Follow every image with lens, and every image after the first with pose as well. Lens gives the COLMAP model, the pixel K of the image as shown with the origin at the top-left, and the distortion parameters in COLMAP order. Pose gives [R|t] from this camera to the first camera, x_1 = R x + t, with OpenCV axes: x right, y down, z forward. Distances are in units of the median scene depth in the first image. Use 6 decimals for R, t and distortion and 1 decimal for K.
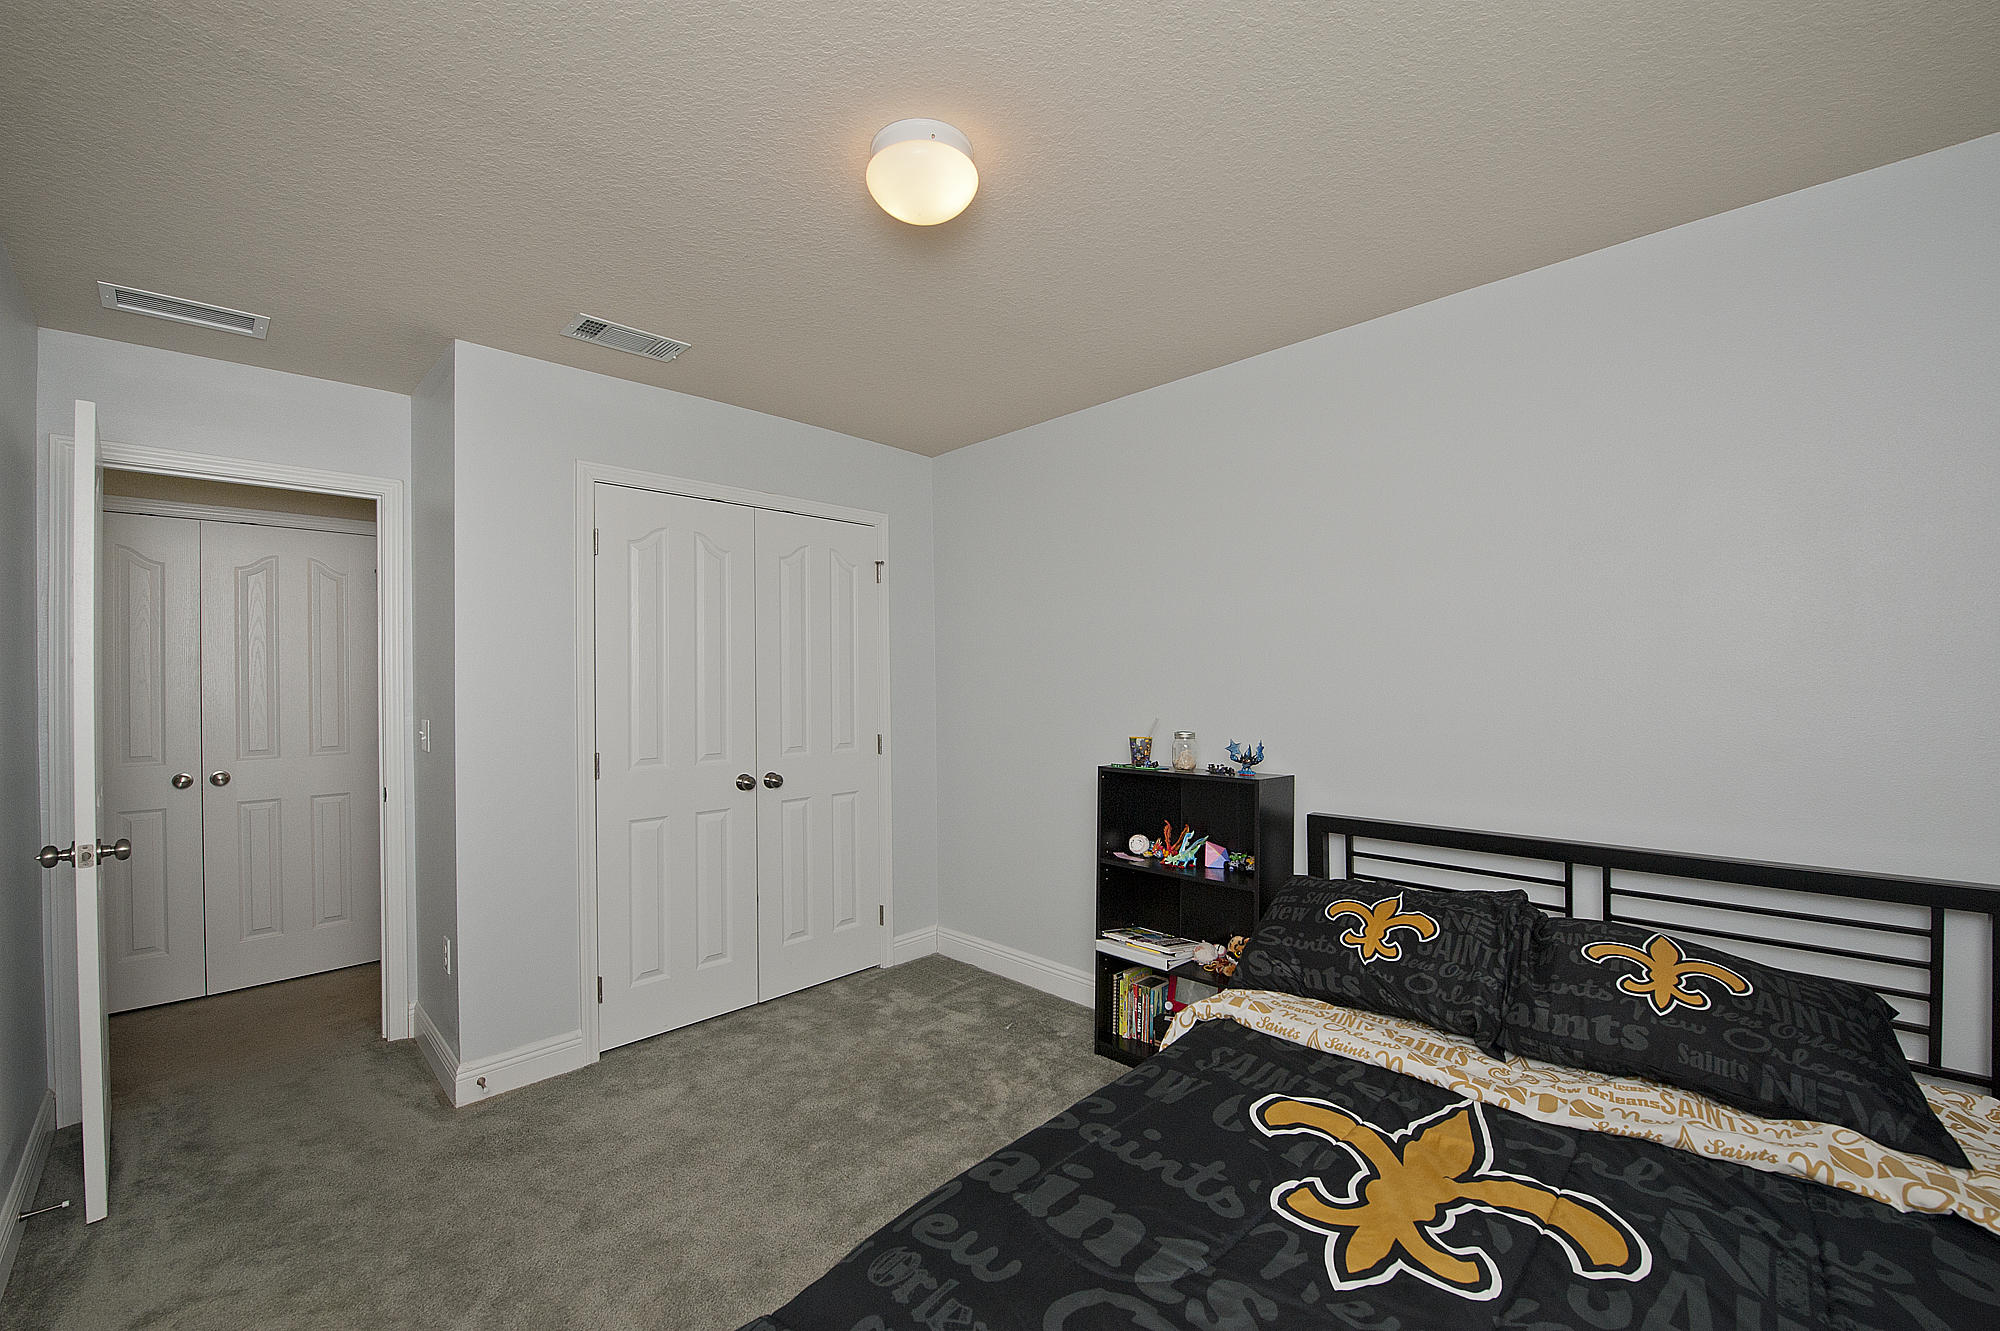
lens RADIAL K [[796.7, 0, 1006.7], [0, 796.7, 676.9], [0, 0, 1]] dist [-0.015387, -0.002906]
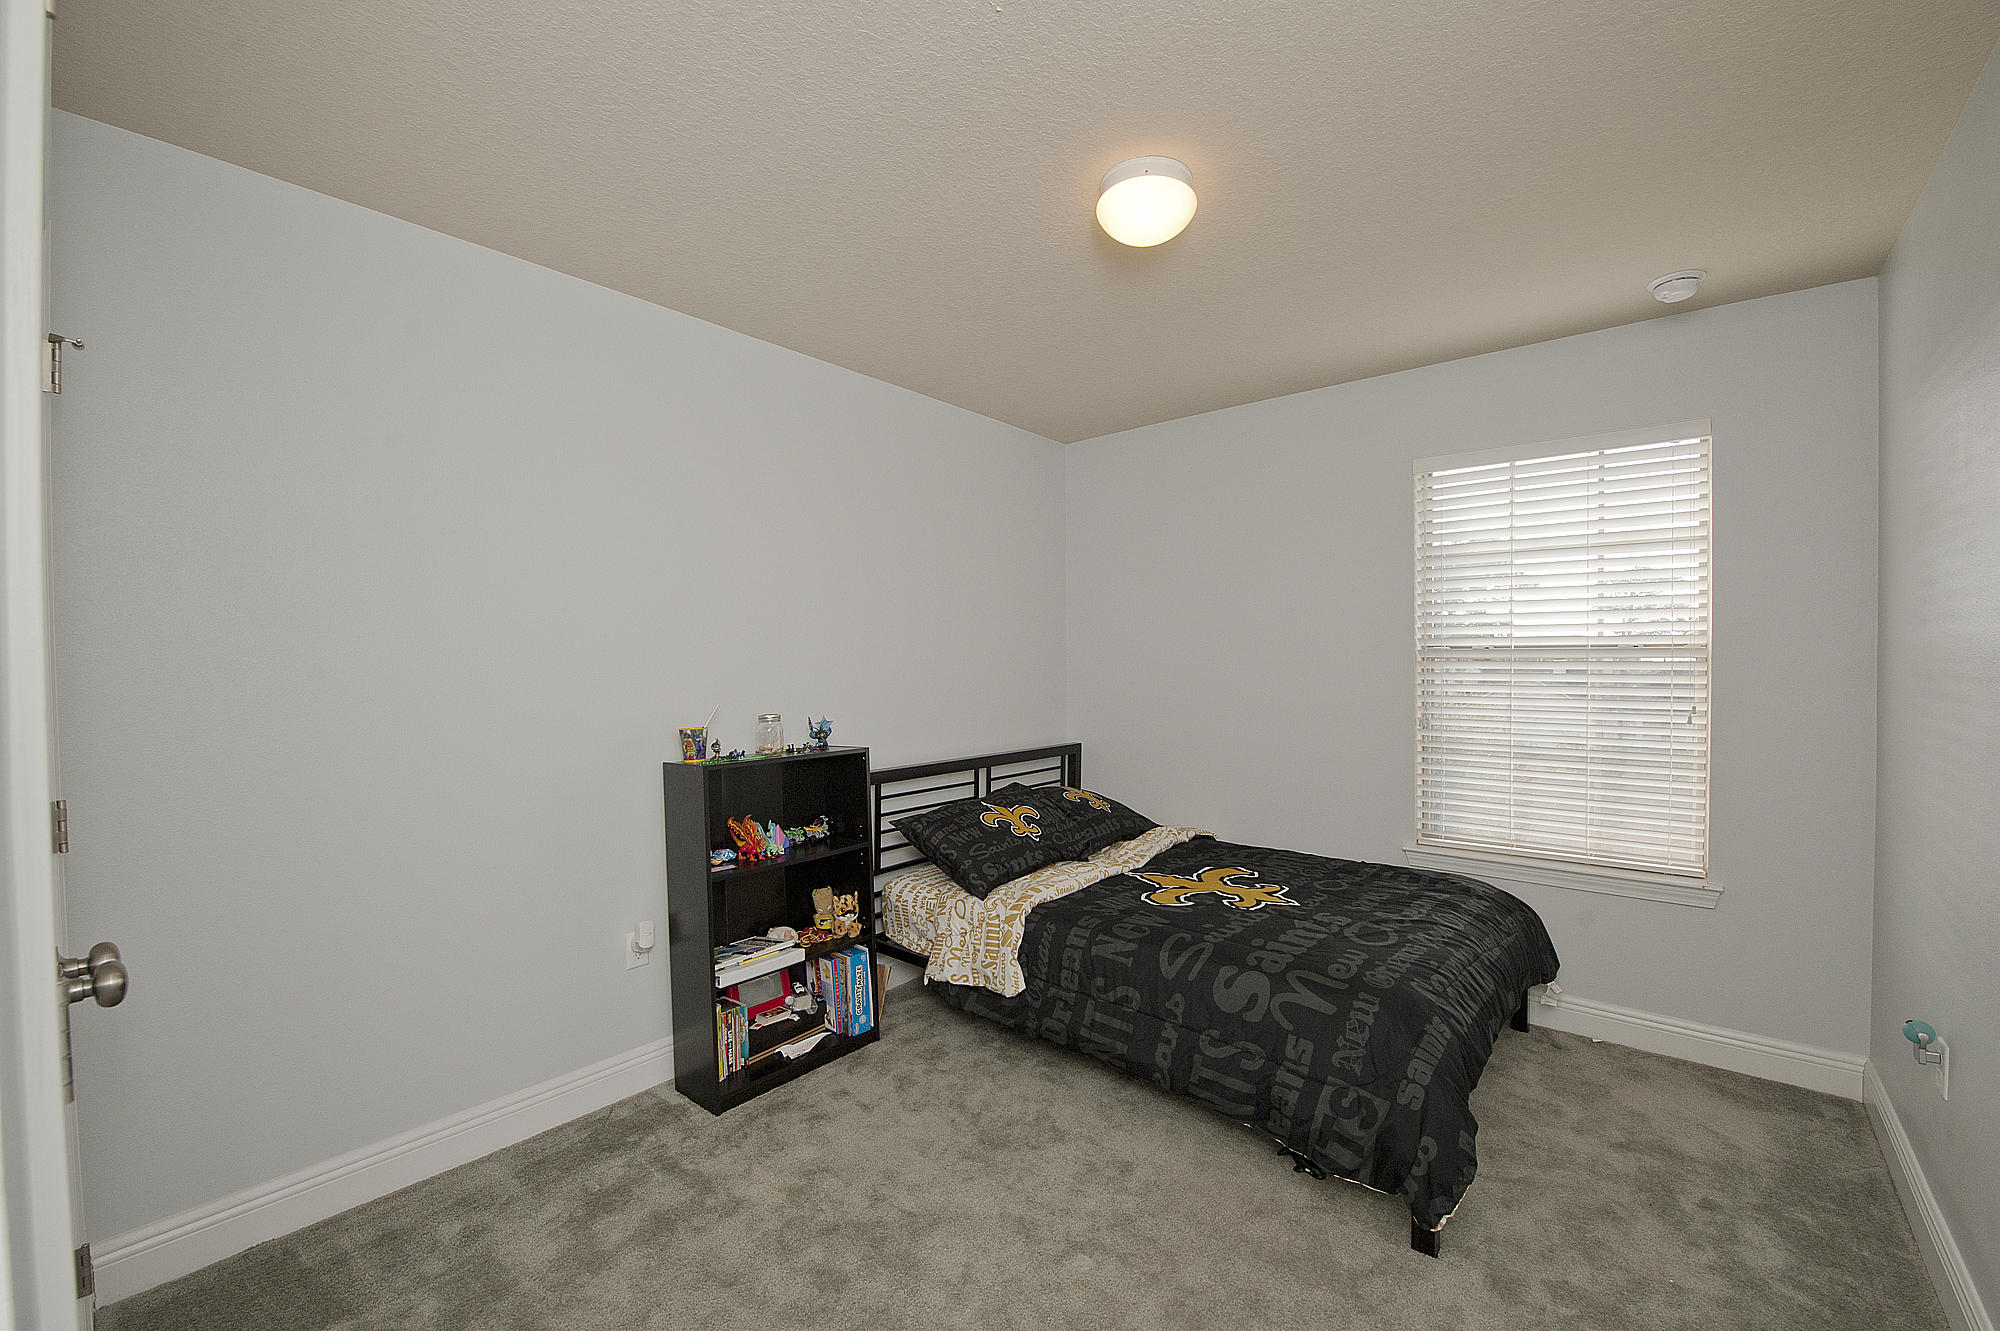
lens RADIAL K [[796.7, 0, 1006.7], [0, 796.7, 676.9], [0, 0, 1]] dist [-0.015387, -0.002906]
pose [[-0.072322, -0.009441, 0.997337, -1.044432], [-0.000276, 0.999955, 0.009446, 0.021324], [-0.997381, 0.000408, -0.072321, 1.098981]]
